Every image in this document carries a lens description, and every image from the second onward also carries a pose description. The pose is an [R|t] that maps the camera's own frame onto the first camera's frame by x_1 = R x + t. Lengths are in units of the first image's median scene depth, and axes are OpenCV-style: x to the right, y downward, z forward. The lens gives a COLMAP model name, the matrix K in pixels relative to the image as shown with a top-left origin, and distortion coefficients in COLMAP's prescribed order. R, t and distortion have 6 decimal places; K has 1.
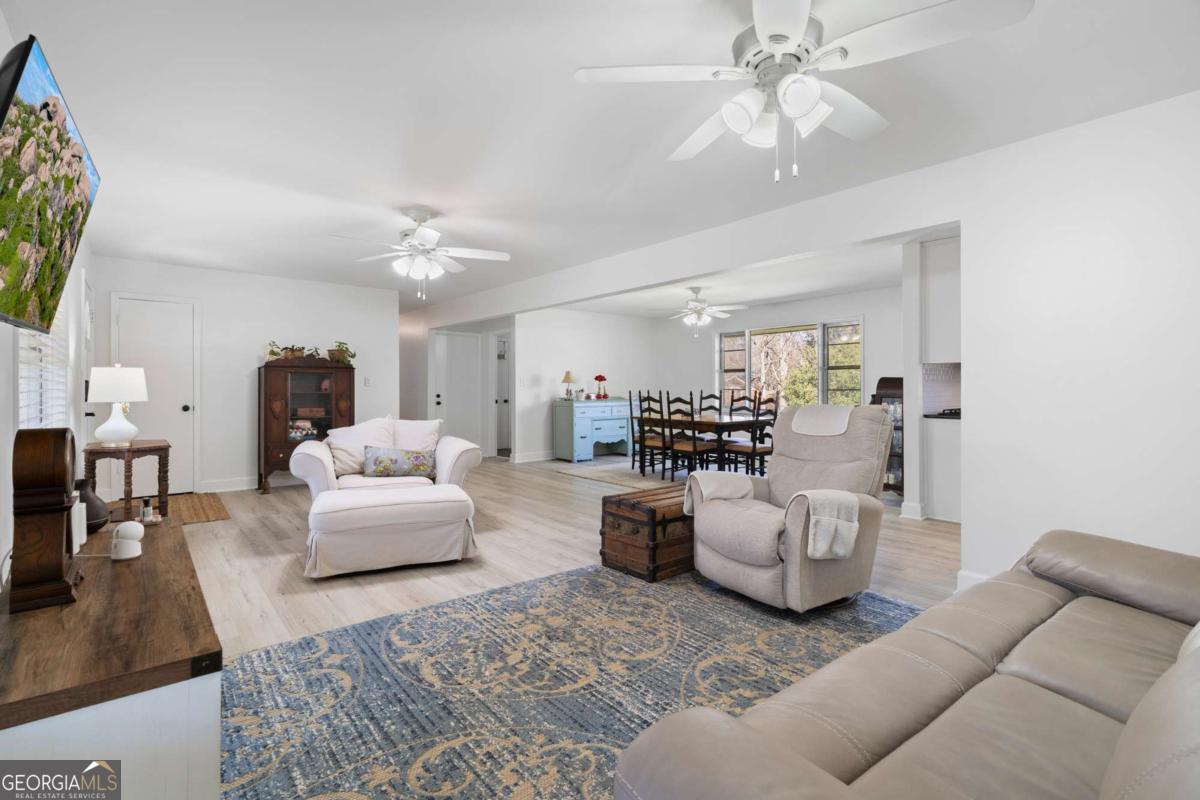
lens RADIAL K [[554.5, 0, 604.8], [0, 554.5, 395.6], [0, 0, 1]] dist [-0.002710, -0.000002]
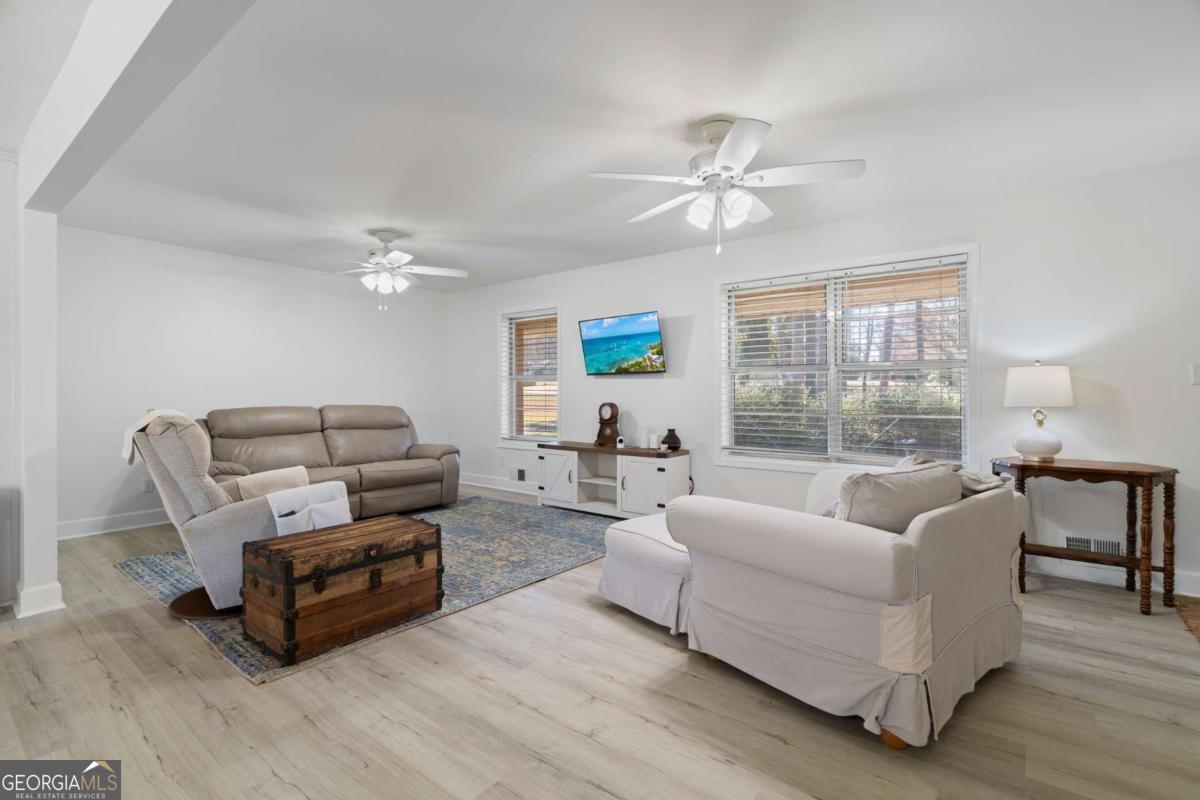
lens RADIAL K [[543.4, 0, 601.8], [0, 543.4, 399.3], [0, 0, 1]] dist [-0.006568, 0.001061]
pose [[-0.978776, 0.003148, -0.204907, -0.039587], [-0.001439, 0.999752, 0.022232, -0.010976], [0.204926, 0.022055, -0.978529, 0.977191]]
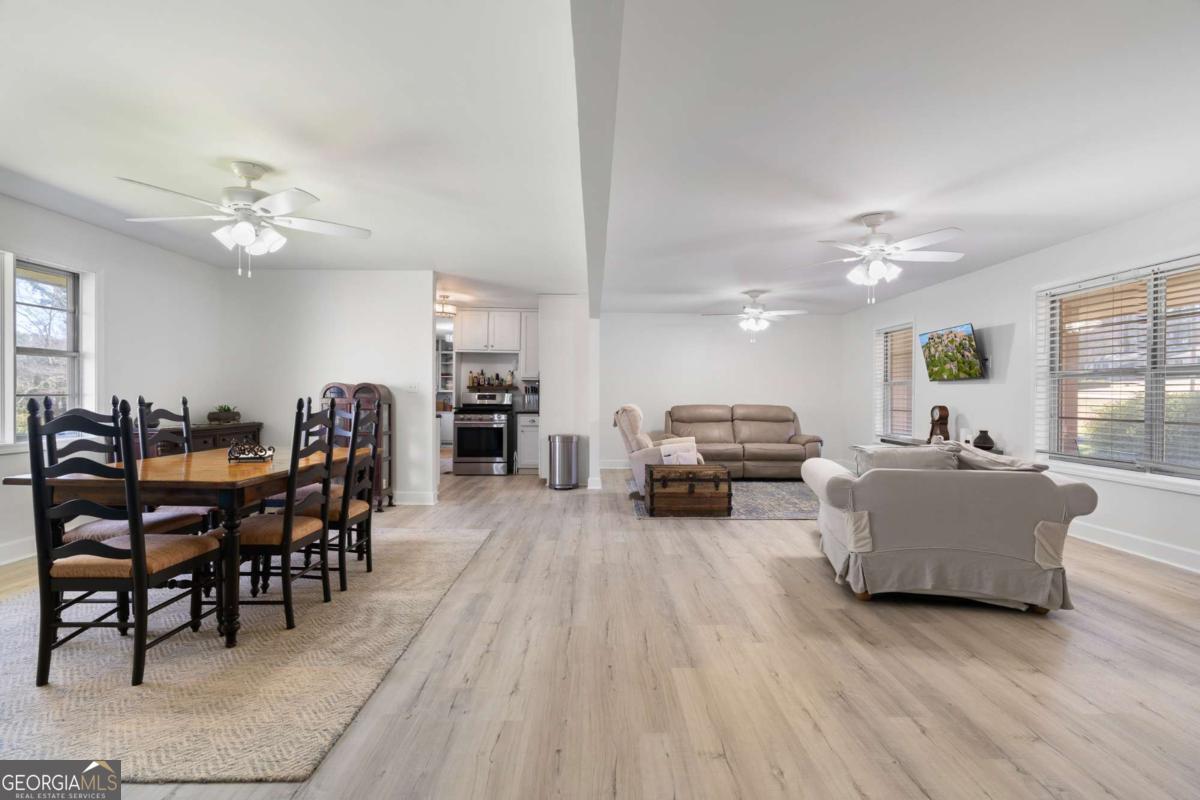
lens RADIAL K [[554.5, 0, 604.8], [0, 554.5, 395.6], [0, 0, 1]] dist [-0.002710, -0.000002]
pose [[-0.774079, -0.002271, 0.633085, -0.359235], [0.004169, 0.999954, 0.008685, -0.014942], [-0.633076, 0.009362, -0.774033, 1.253308]]
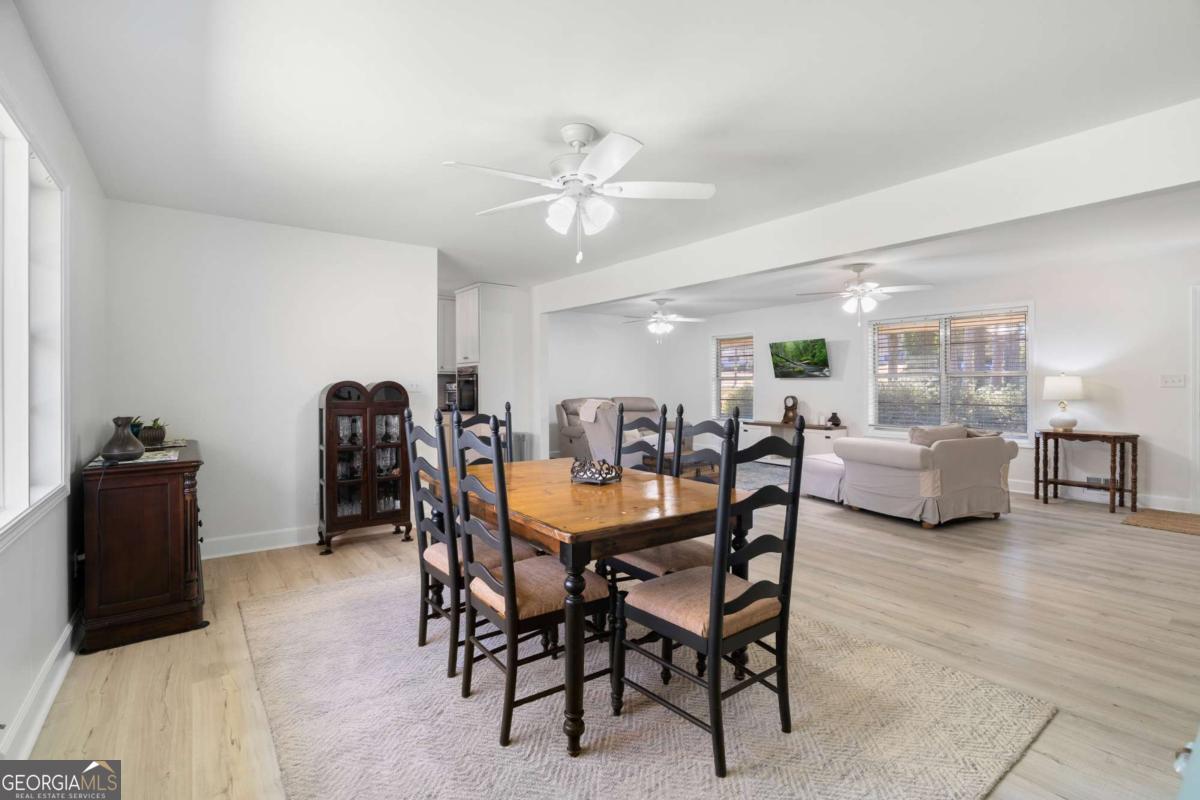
lens RADIAL K [[548.9, 0, 601.3], [0, 548.9, 388.5], [0, 0, 1]] dist [-0.014774, -0.000023]
pose [[-0.997884, 0.004110, 0.064891, 0.135439], [0.005351, 0.999806, 0.018973, -0.030703], [-0.064801, 0.019280, -0.997712, 1.467378]]
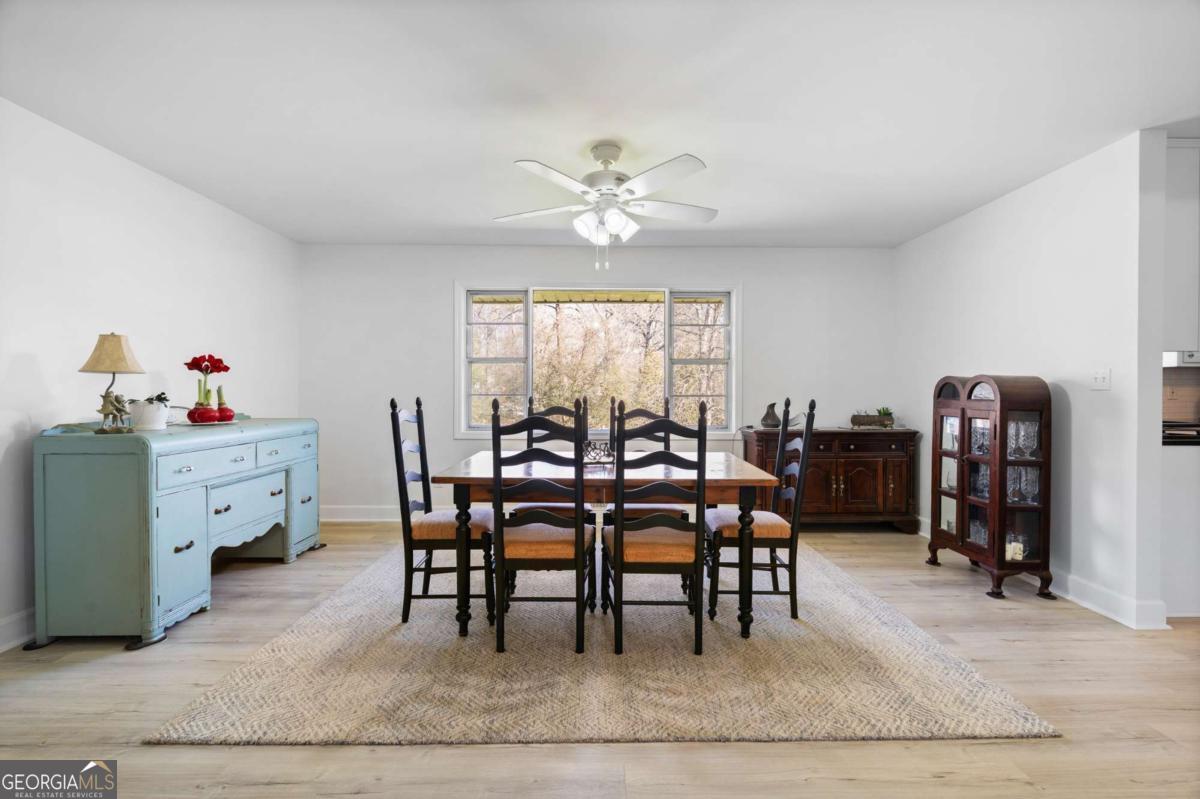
lens RADIAL K [[543.4, 0, 601.8], [0, 543.4, 398.8], [0, 0, 1]] dist [-0.006568, 0.001061]
pose [[0.637483, -0.006031, 0.770441, -0.159169], [0.007164, 0.999973, 0.001901, -0.010576], [-0.770431, 0.004308, 0.637509, 0.801711]]
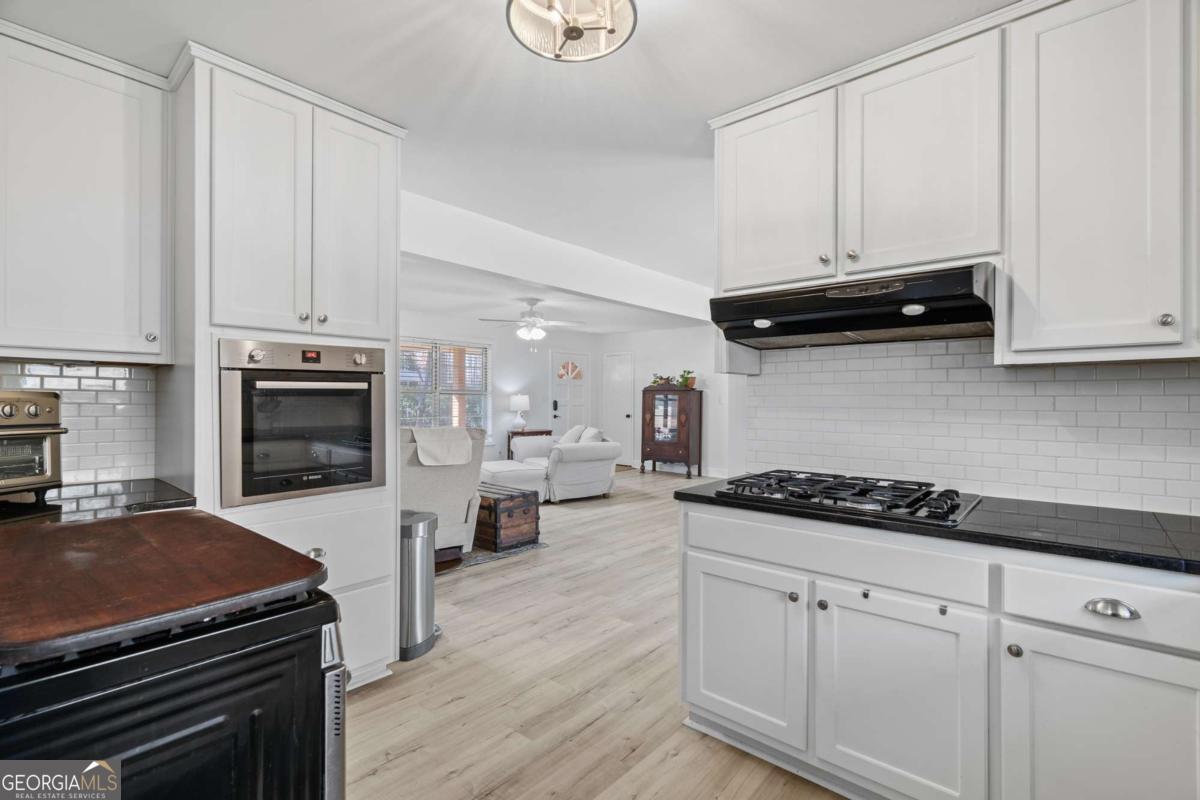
lens RADIAL K [[543.4, 0, 601.8], [0, 543.4, 399.3], [0, 0, 1]] dist [-0.006568, 0.001061]
pose [[0.147452, 0.003409, -0.989063, 0.792136], [-0.018894, 0.999821, 0.000629, -0.024994], [0.988889, 0.018594, 0.147490, 0.587707]]
